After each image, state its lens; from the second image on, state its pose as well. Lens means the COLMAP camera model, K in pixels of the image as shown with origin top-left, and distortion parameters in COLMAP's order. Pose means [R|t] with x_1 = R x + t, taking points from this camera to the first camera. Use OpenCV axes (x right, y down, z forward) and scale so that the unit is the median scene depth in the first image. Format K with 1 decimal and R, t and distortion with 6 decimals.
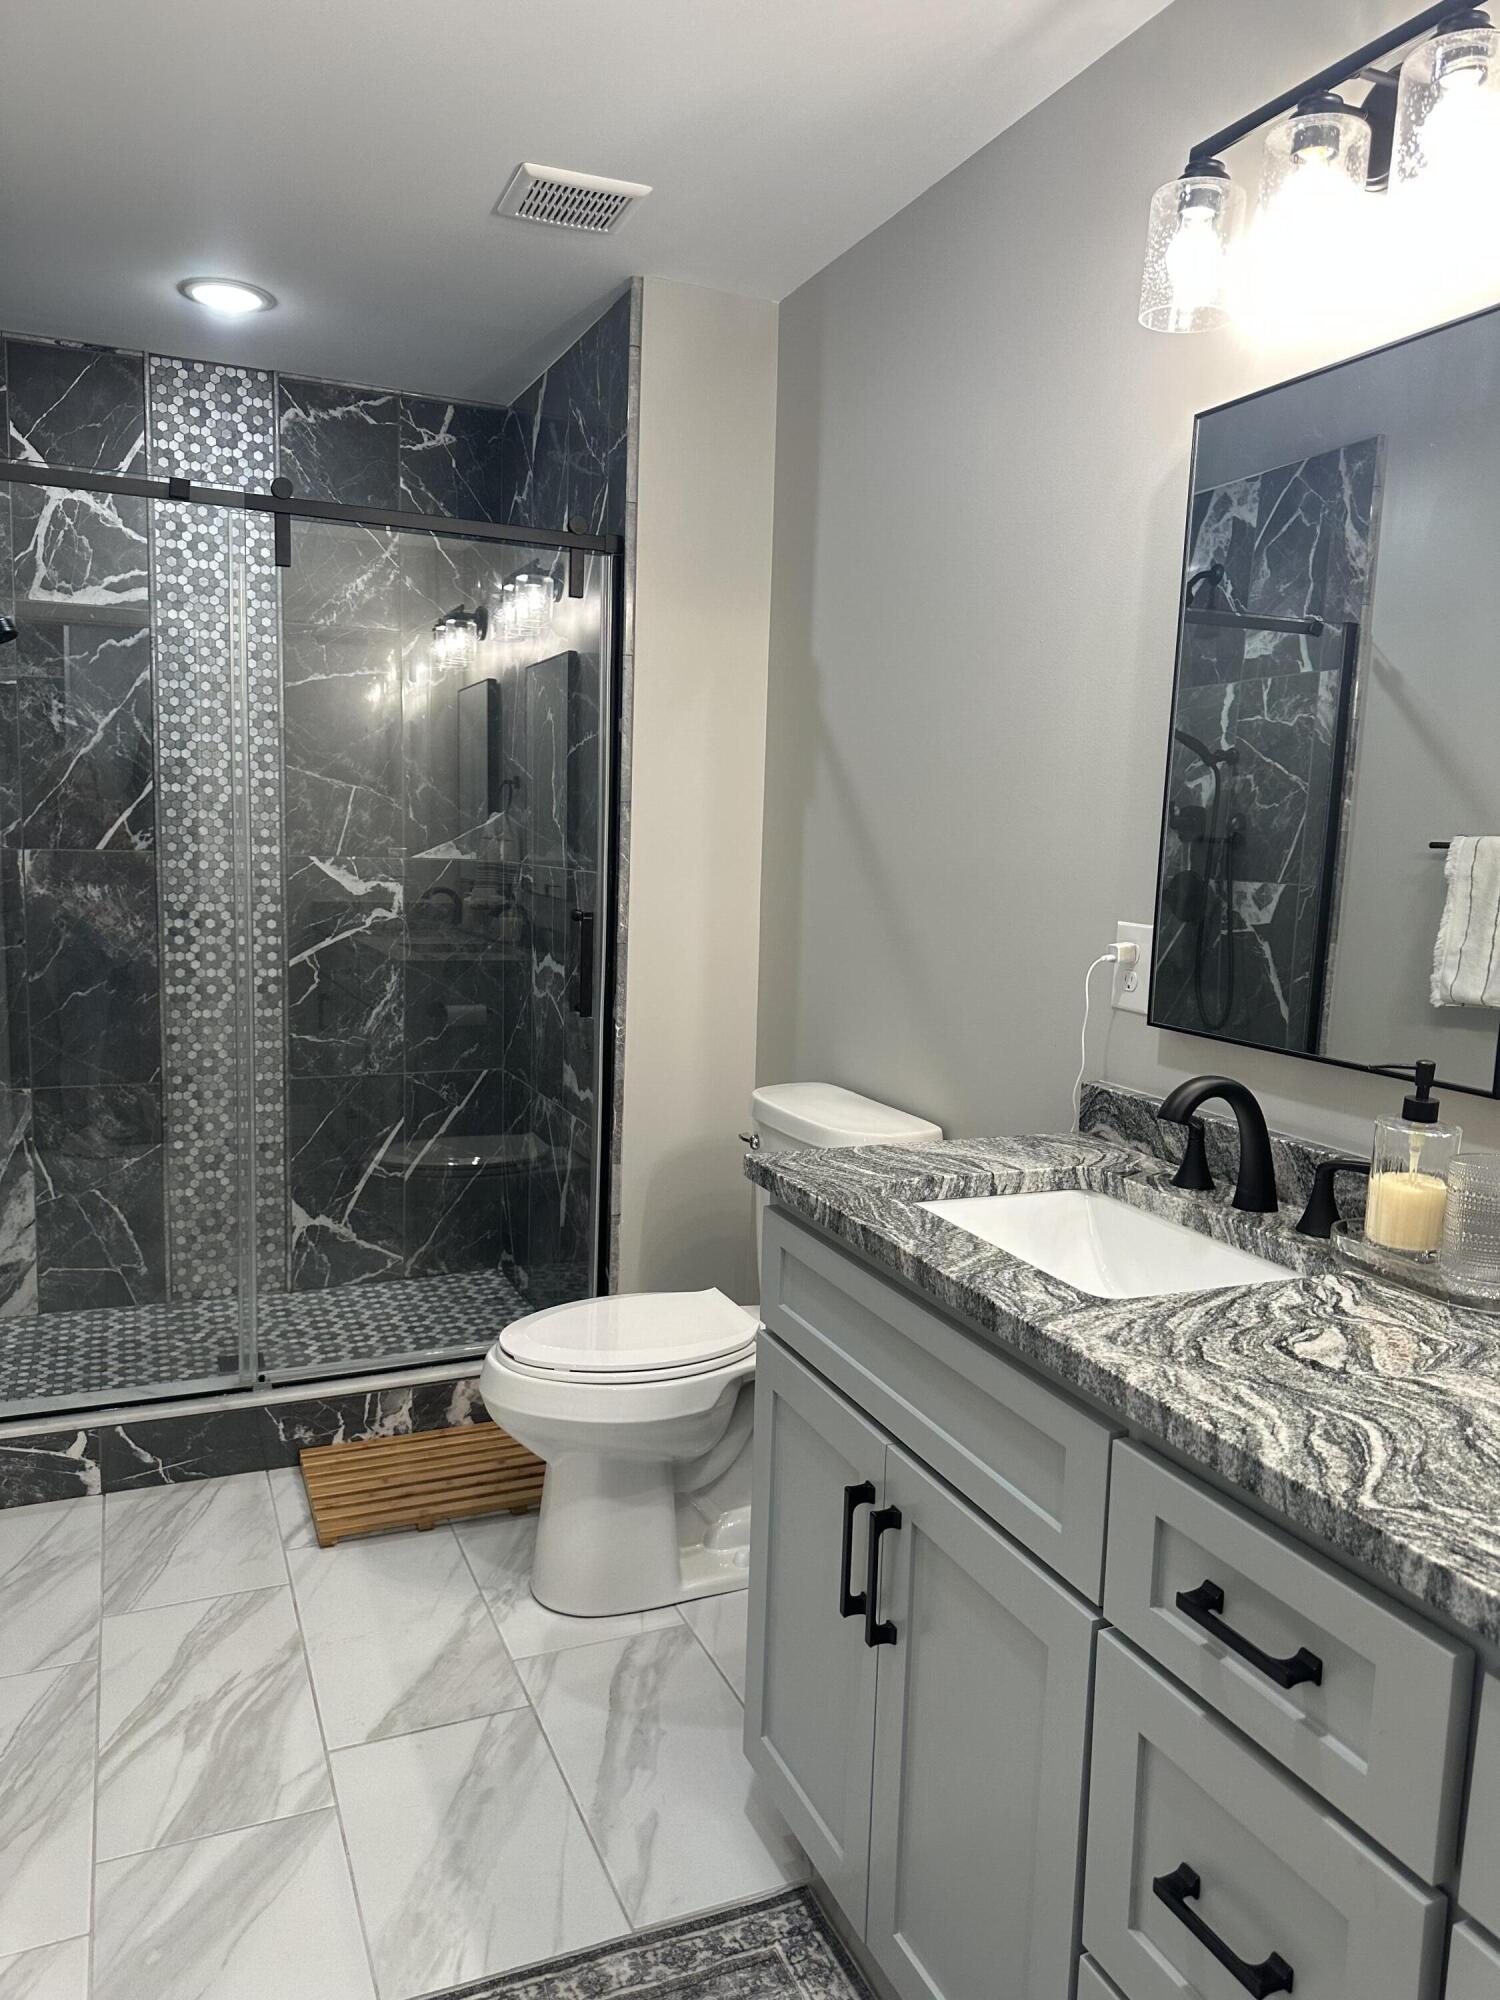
lens RADIAL K [[1404.6, 0, 752.3], [0, 1404.6, 1010.5], [0, 0, 1]] dist [0.059983, -0.077201]
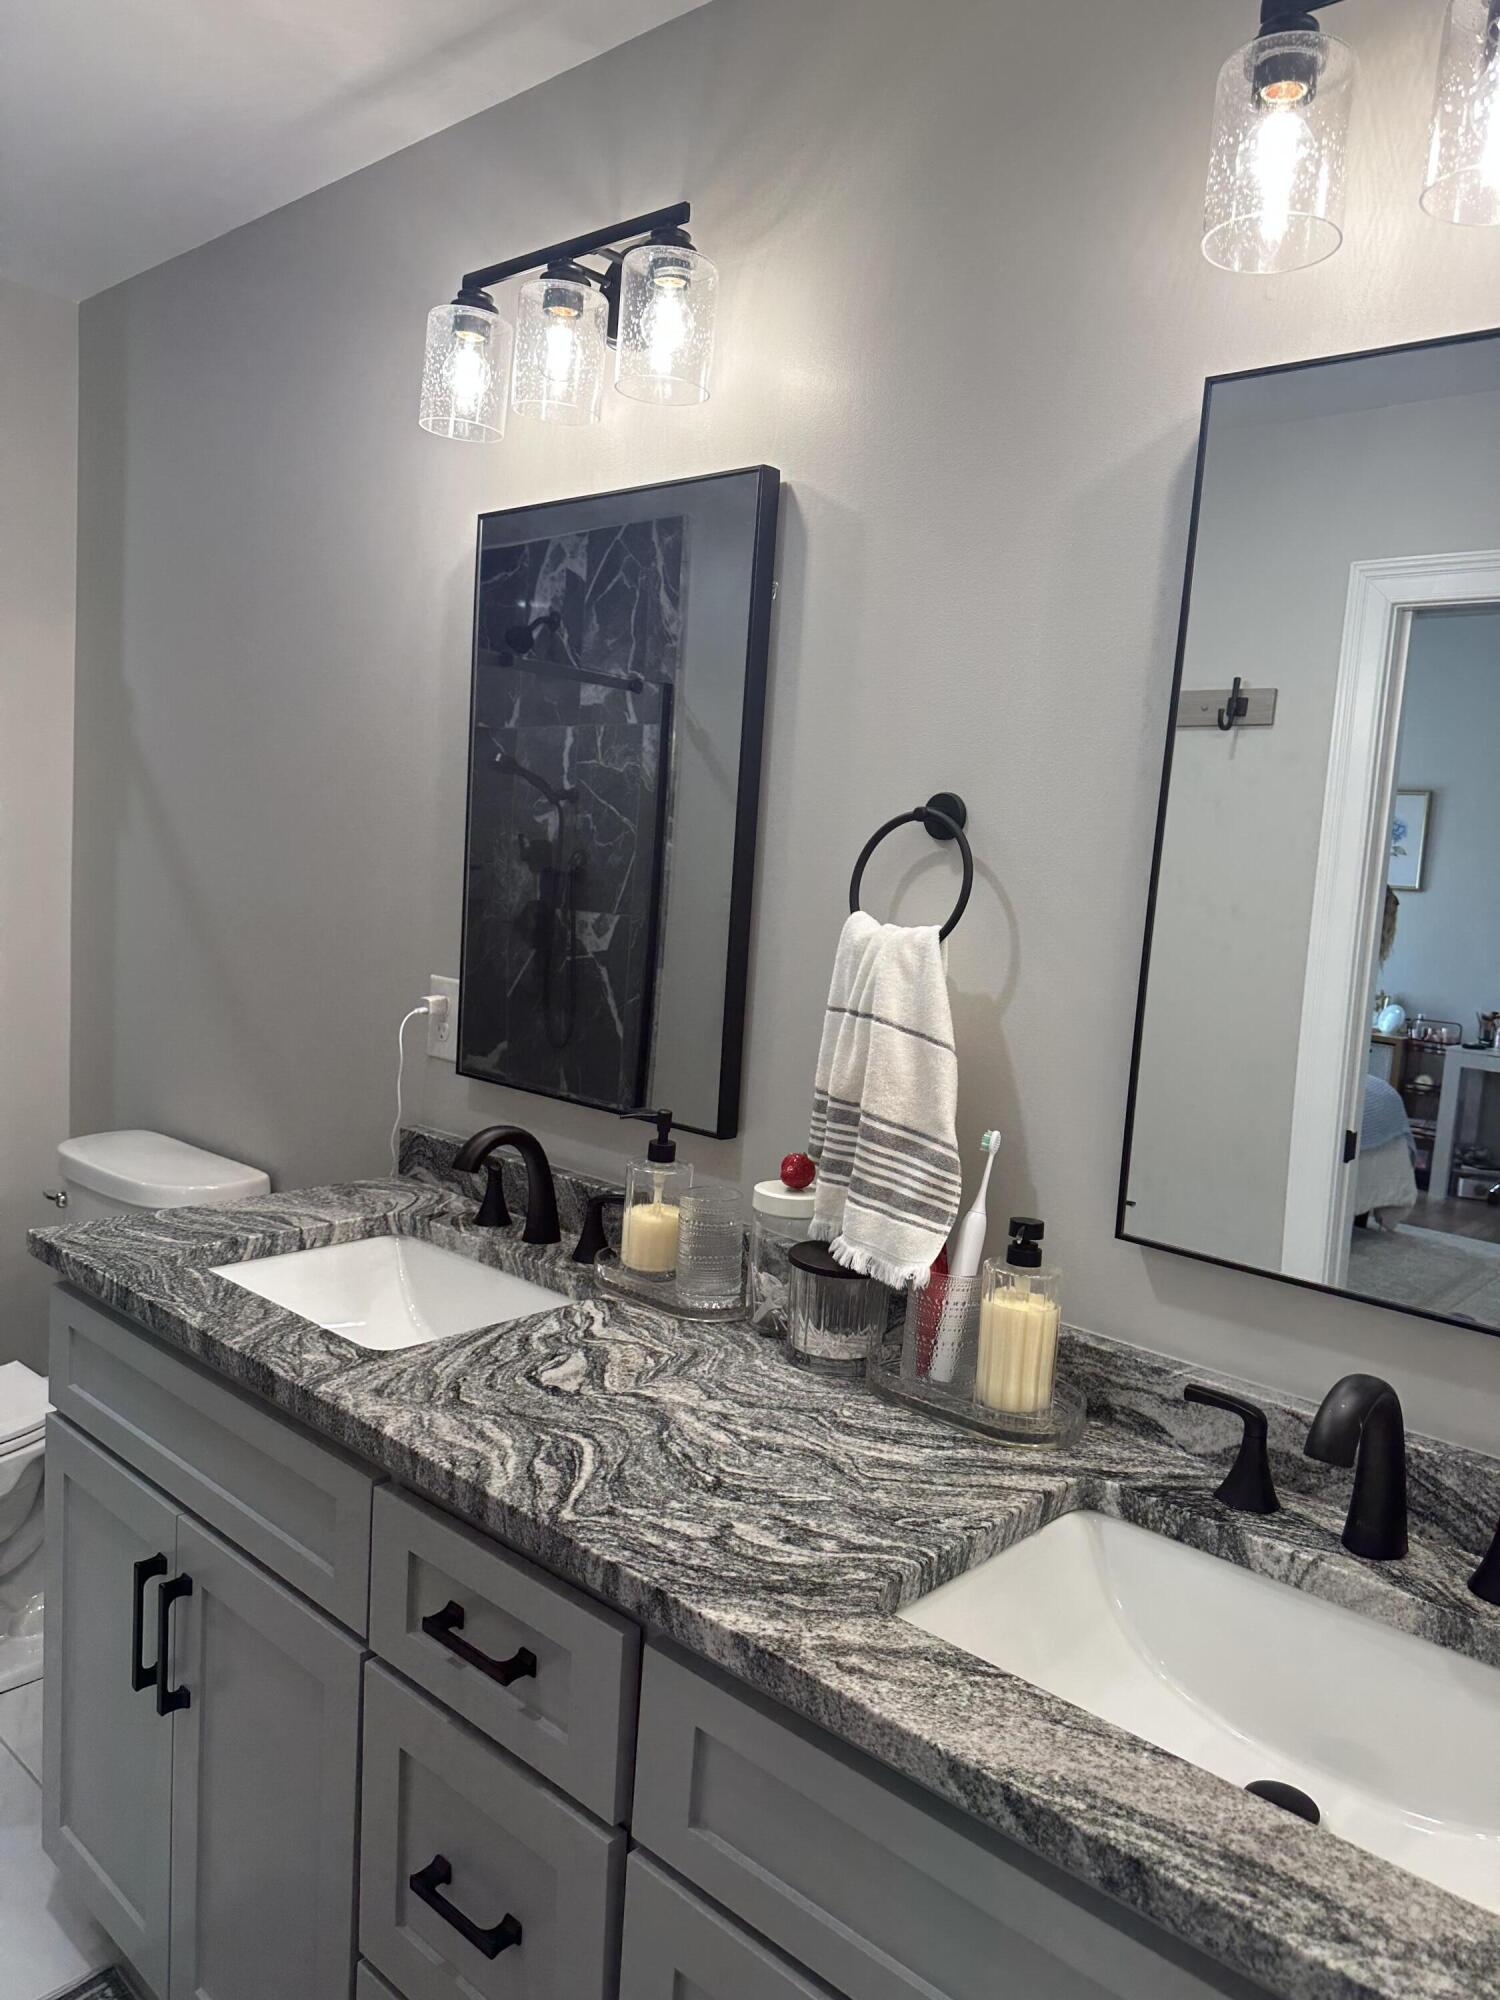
lens RADIAL K [[1404.6, 0, 766.9], [0, 1404.6, 1007.5], [0, 0, 1]] dist [0.059983, -0.077201]
pose [[0.909717, -0.020331, 0.414730, 0.059491], [0.019087, 0.999792, 0.007146, -0.050286], [-0.414789, 0.001415, 0.909916, -0.090348]]
